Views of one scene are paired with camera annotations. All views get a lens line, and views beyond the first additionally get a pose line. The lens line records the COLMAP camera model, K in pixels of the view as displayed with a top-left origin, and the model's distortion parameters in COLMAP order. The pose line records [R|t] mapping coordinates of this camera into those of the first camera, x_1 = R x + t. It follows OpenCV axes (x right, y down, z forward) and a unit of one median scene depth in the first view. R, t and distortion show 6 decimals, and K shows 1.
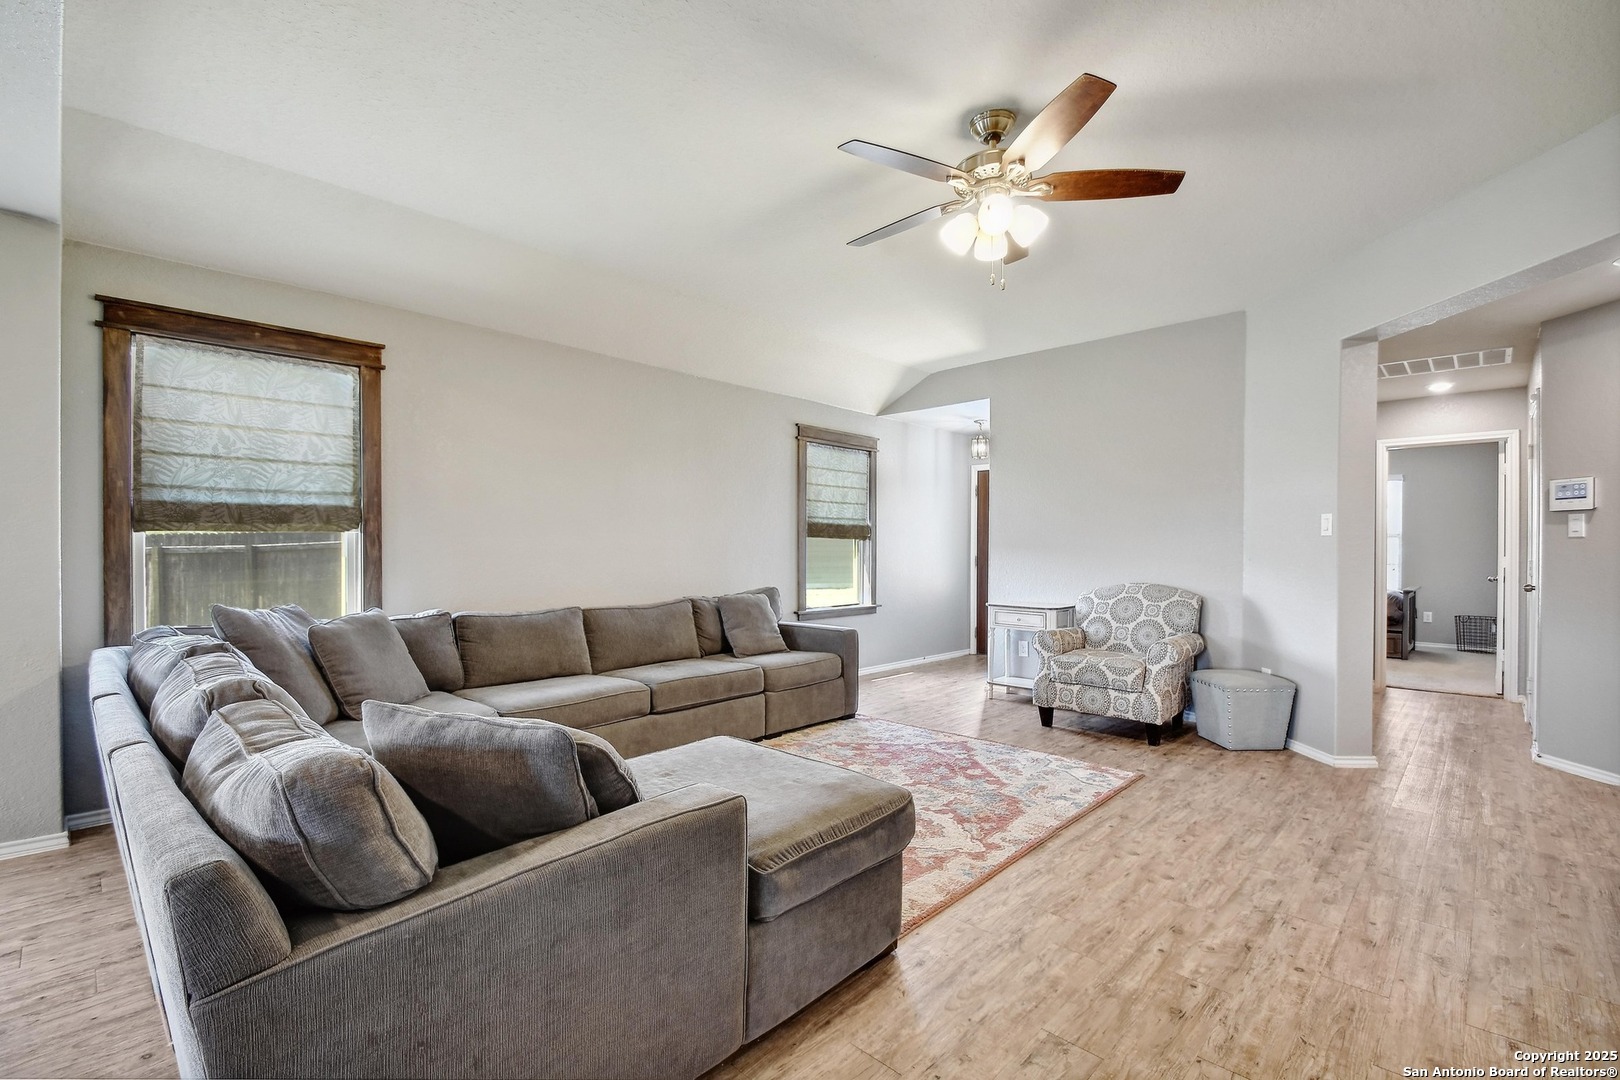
lens RADIAL K [[716.0, 0, 801.5], [0, 716.0, 545.2], [0, 0, 1]] dist [0.006454, -0.011490]
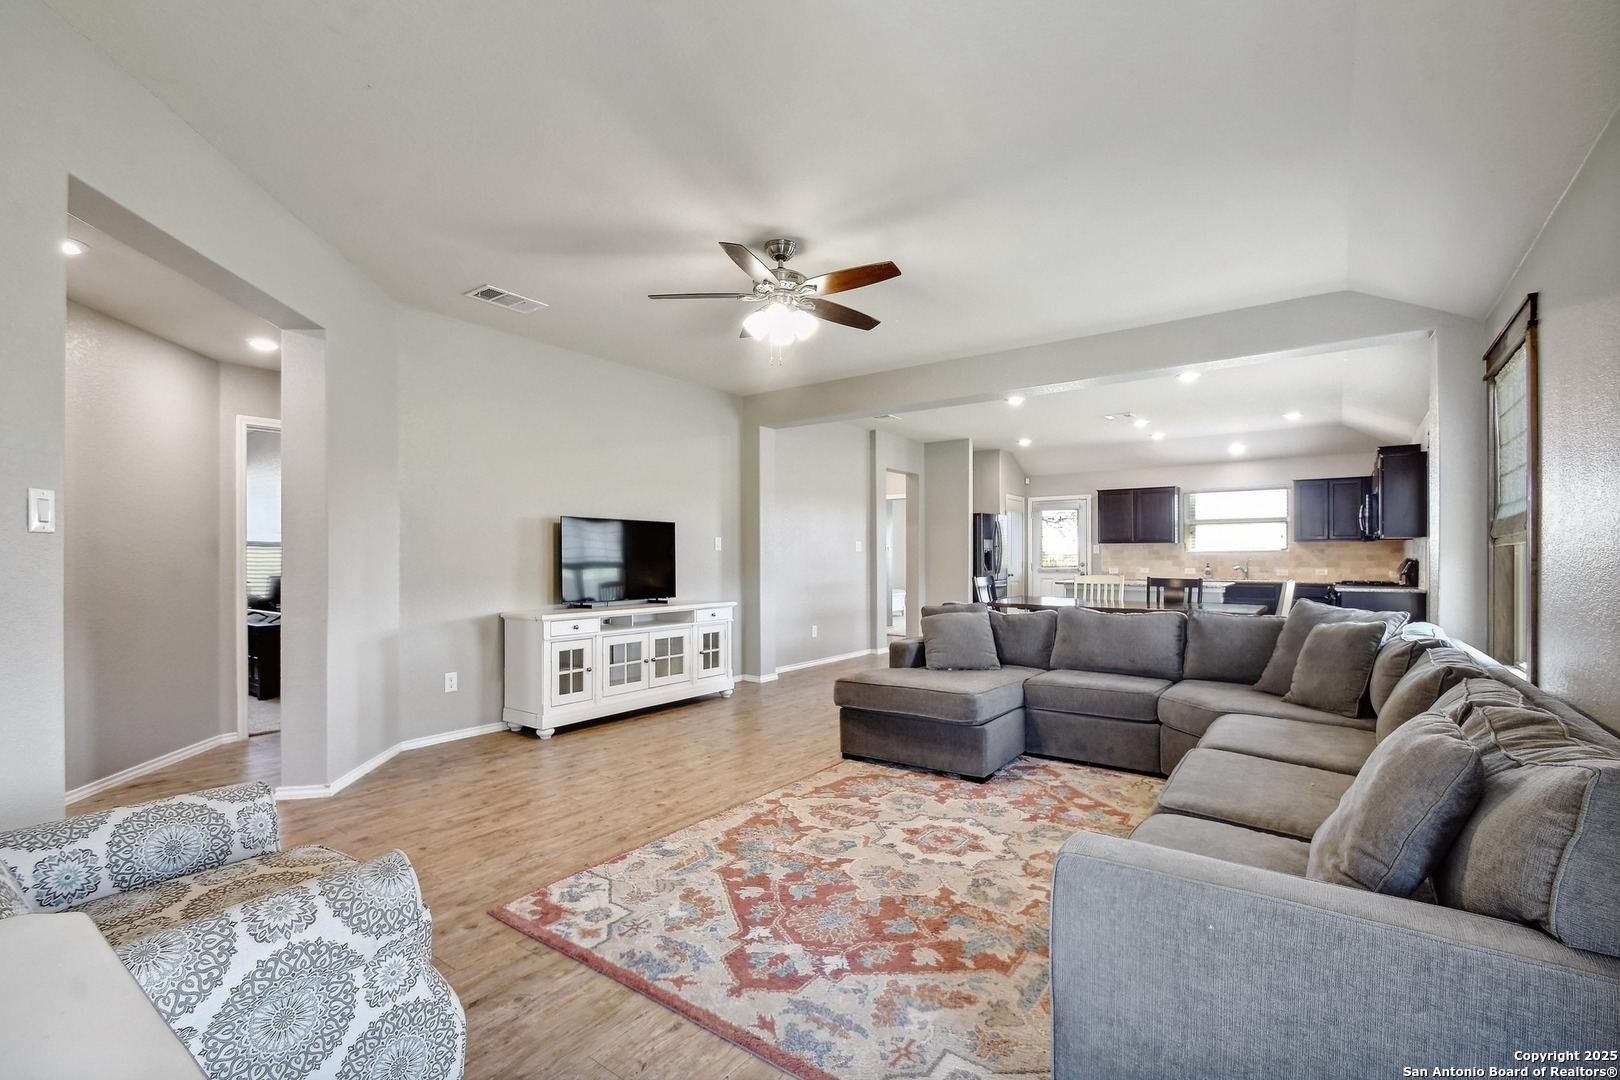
lens RADIAL K [[716.0, 0, 789.1], [0, 716.0, 554.1], [0, 0, 1]] dist [0.006454, -0.011490]
pose [[-0.994124, -0.002436, -0.108224, 0.253137], [-0.001481, 0.999959, -0.008909, 0.003884], [0.108241, -0.008697, -0.994087, 1.513639]]
